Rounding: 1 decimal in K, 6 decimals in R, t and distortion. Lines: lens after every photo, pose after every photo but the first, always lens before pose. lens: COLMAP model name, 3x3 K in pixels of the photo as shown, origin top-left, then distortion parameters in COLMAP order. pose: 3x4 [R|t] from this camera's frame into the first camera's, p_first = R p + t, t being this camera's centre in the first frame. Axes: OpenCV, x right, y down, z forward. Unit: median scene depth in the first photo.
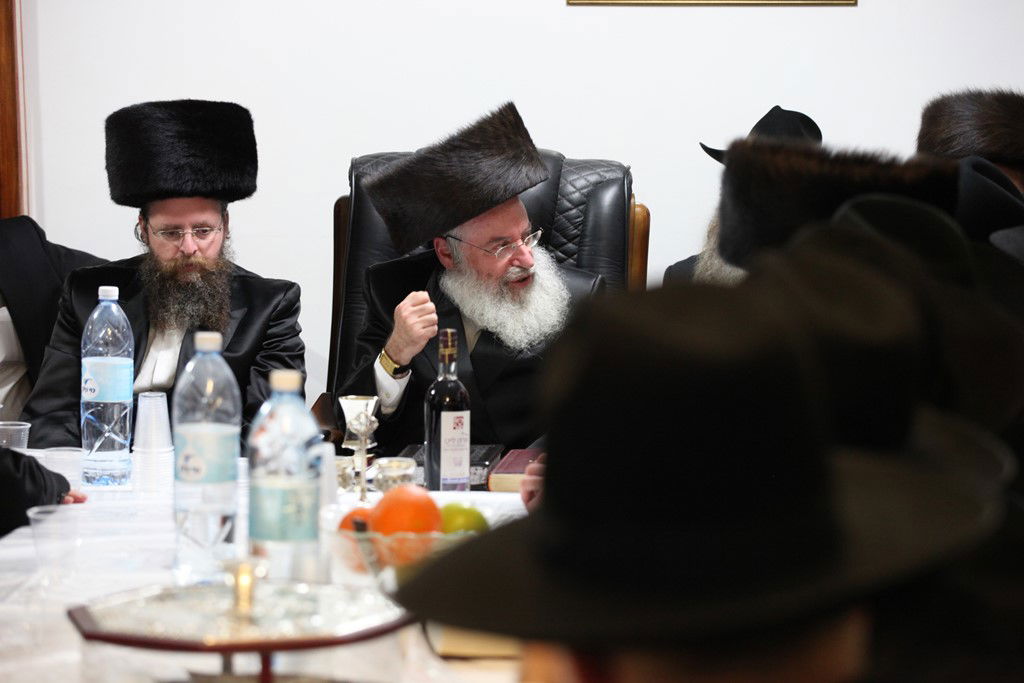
lens RADIAL K [[3175.1, 0, 512.0], [0, 3175.1, 341.5], [0, 0, 1]] dist [0.236237, 0.937163]
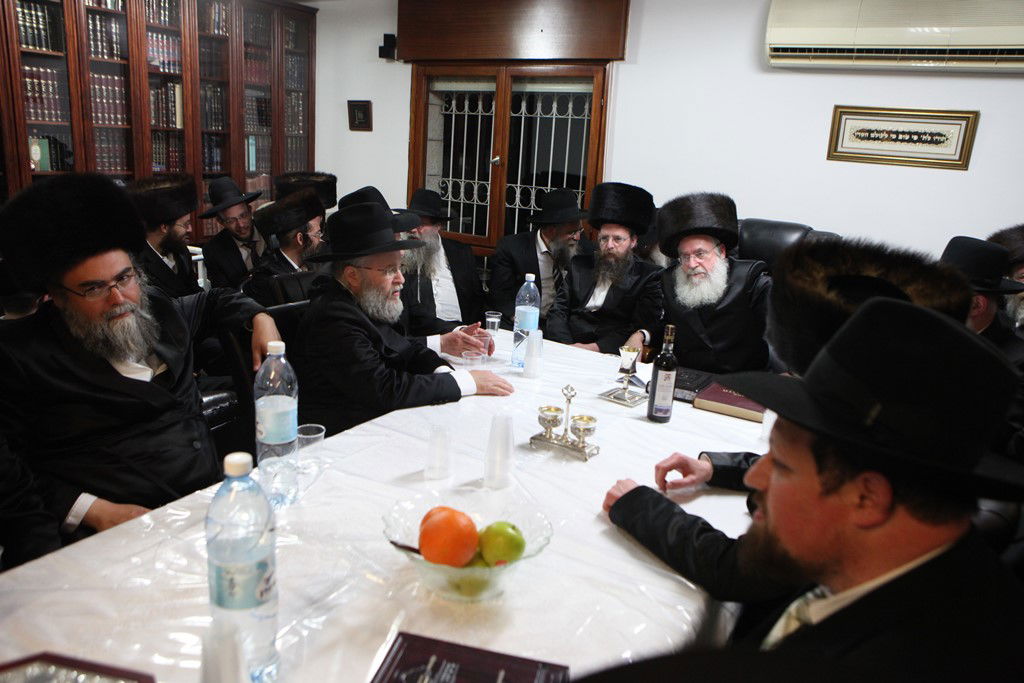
lens RADIAL K [[739.8, 0, 512.0], [0, 739.8, 341.5], [0, 0, 1]] dist [-0.100995, 0.079949]
pose [[0.893806, 0.164341, -0.417255, 0.072887], [-0.103674, 0.980951, 0.164279, -0.052577], [0.436305, -0.103575, 0.893818, 0.557930]]
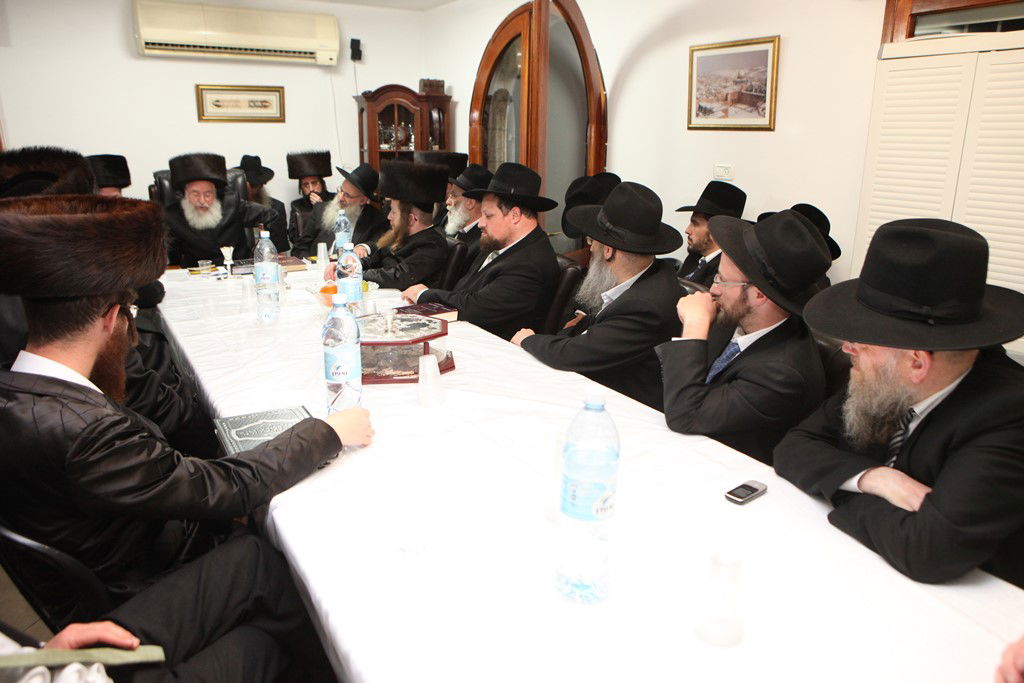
lens RADIAL K [[739.8, 0, 512.0], [0, 739.8, 341.5], [0, 0, 1]] dist [-0.100995, 0.079949]
pose [[0.812873, -0.153305, 0.561904, -0.232868], [0.050277, 0.979606, 0.194535, -0.017593], [-0.580267, -0.129881, 0.804003, 0.242669]]
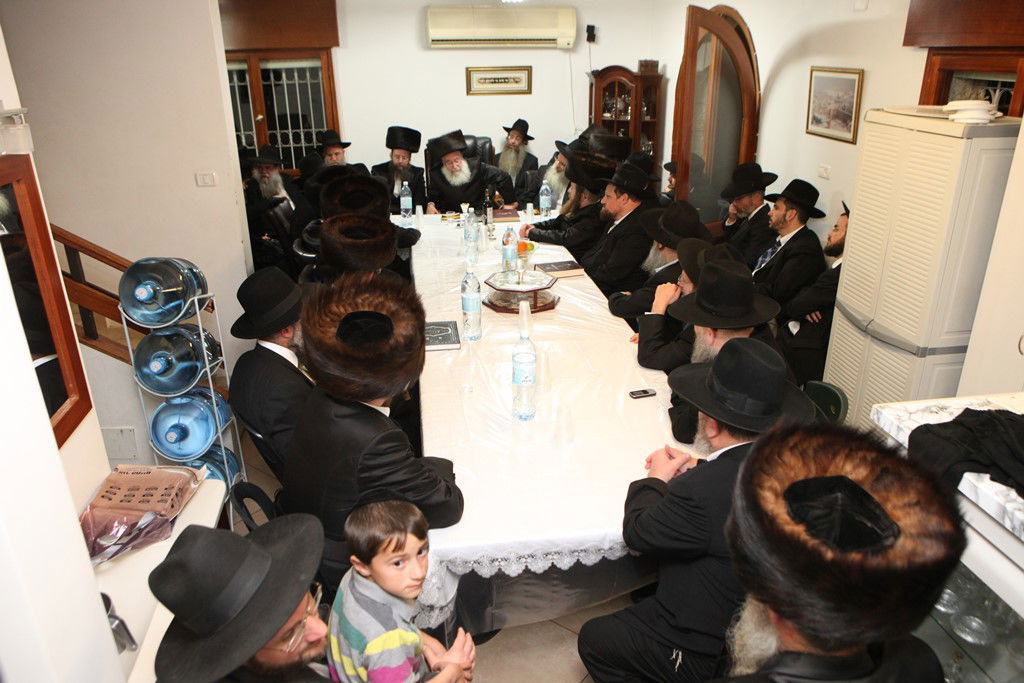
lens RADIAL K [[739.8, 0, 512.0], [0, 739.8, 341.5], [0, 0, 1]] dist [-0.100995, 0.079949]
pose [[0.974693, -0.098335, 0.200756, -0.208714], [0.036972, 0.956596, 0.289063, -0.095719], [-0.220467, -0.274325, 0.936023, -0.056354]]
